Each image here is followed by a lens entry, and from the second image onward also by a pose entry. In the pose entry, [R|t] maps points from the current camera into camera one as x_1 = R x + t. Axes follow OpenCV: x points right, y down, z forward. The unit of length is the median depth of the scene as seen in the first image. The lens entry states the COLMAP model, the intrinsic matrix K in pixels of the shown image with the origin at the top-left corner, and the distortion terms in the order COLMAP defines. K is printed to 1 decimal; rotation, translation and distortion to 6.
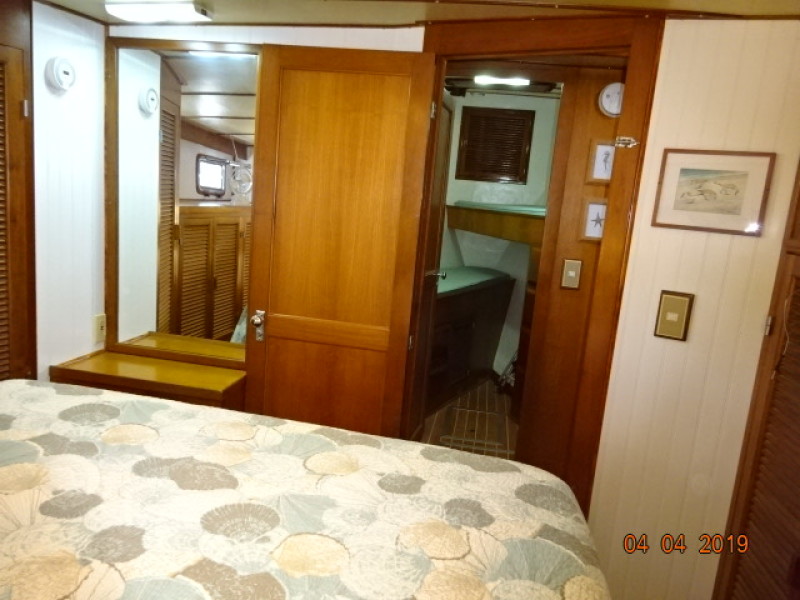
lens RADIAL K [[570.9, 0, 400.0], [0, 570.9, 300.0], [0, 0, 1]] dist [-0.009229, -0.006582]
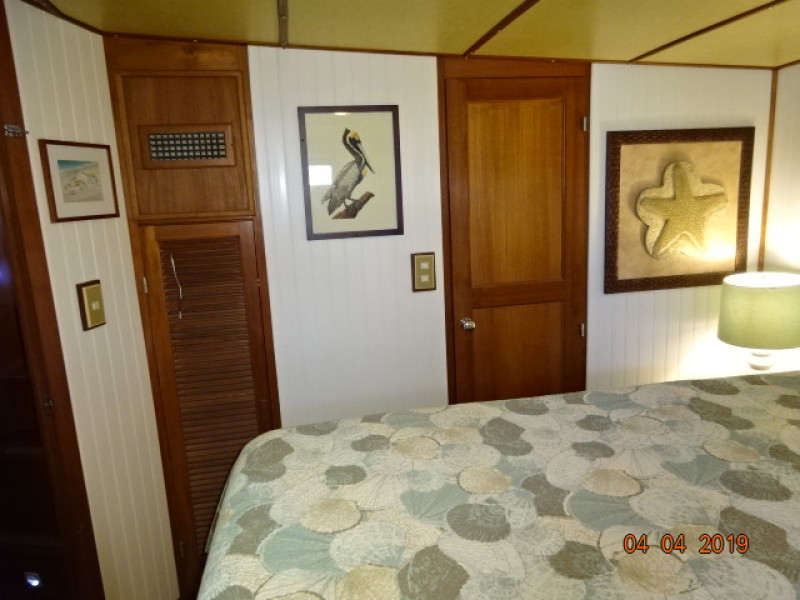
lens RADIAL K [[570.9, 0, 400.0], [0, 570.9, 300.0], [0, 0, 1]] dist [-0.009229, -0.006582]
pose [[-0.323430, -0.255976, 0.910971, -0.749049], [0.180506, 0.928347, 0.324945, -0.253405], [-0.928876, 0.269533, -0.254050, 0.885640]]
